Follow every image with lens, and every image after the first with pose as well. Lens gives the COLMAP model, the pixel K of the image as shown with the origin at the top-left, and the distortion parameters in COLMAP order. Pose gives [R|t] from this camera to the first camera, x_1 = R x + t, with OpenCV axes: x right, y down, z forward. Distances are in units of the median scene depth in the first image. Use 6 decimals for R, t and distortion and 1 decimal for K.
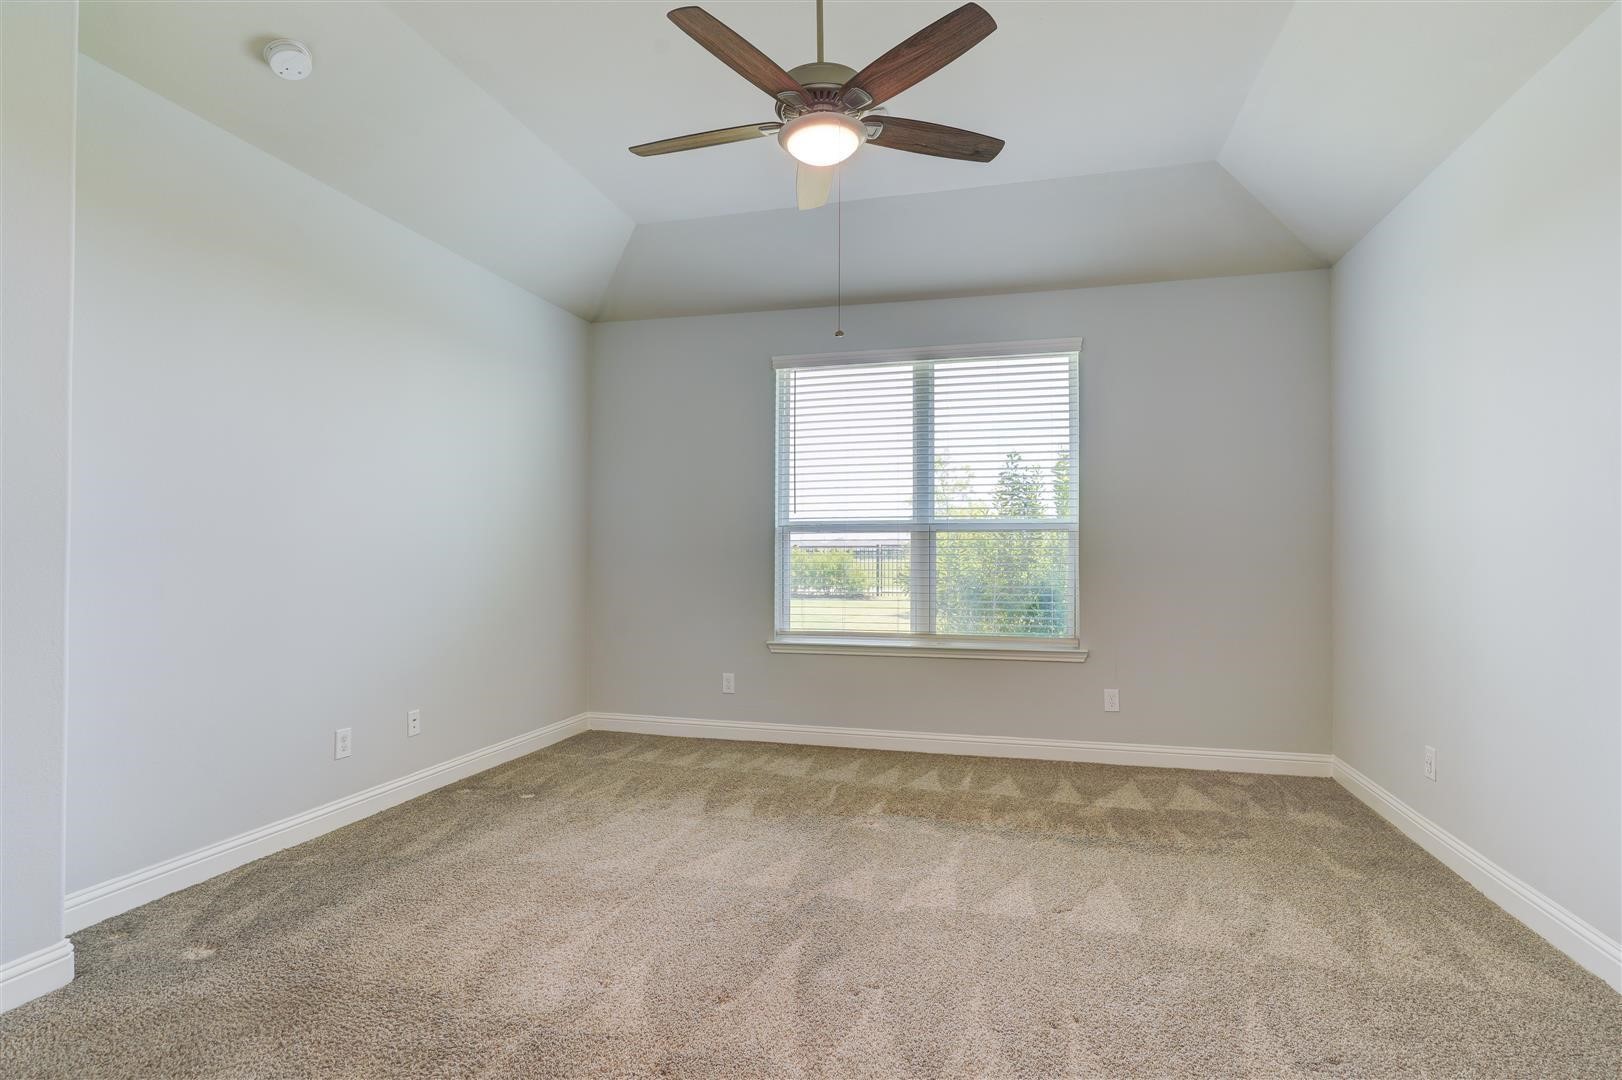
lens RADIAL K [[794.0, 0, 805.2], [0, 794.0, 543.6], [0, 0, 1]] dist [-0.024660, 0.011465]
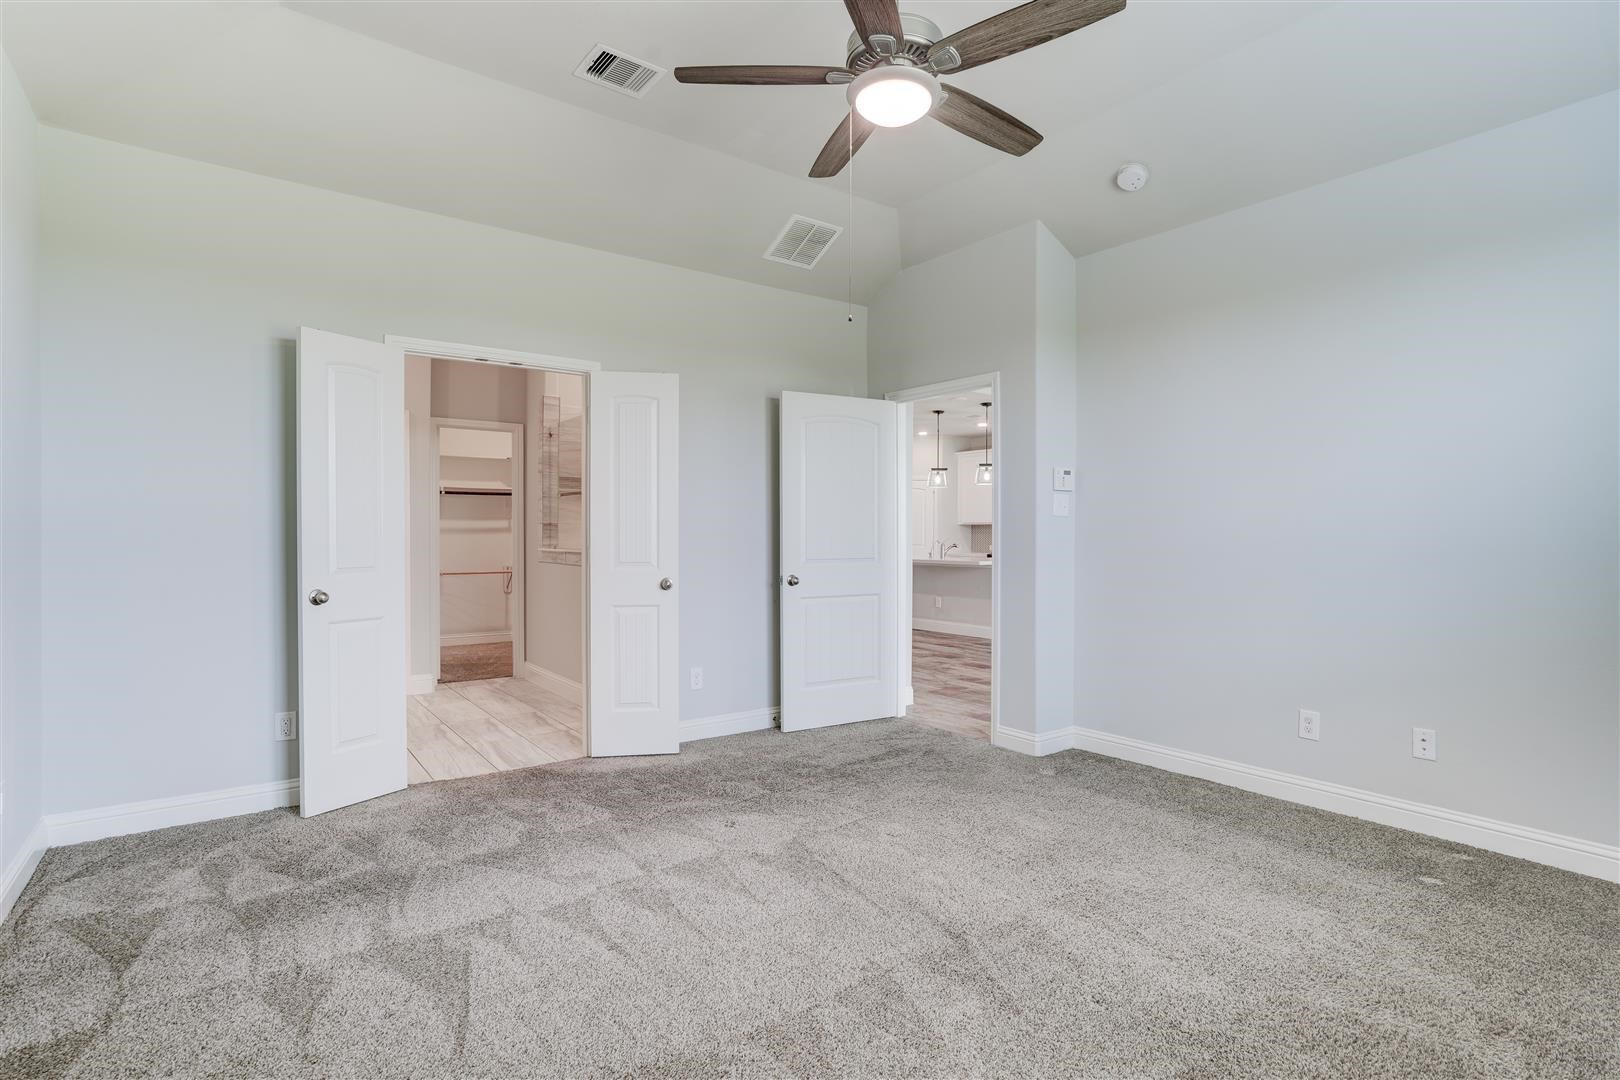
lens RADIAL K [[793.0, 0, 806.3], [0, 793.0, 541.7], [0, 0, 1]] dist [-0.024660, 0.011465]
pose [[-0.615567, -0.004729, -0.788071, 0.613486], [-0.000843, 0.999985, -0.005342, 0.024232], [0.788084, -0.002624, -0.615562, 1.120638]]
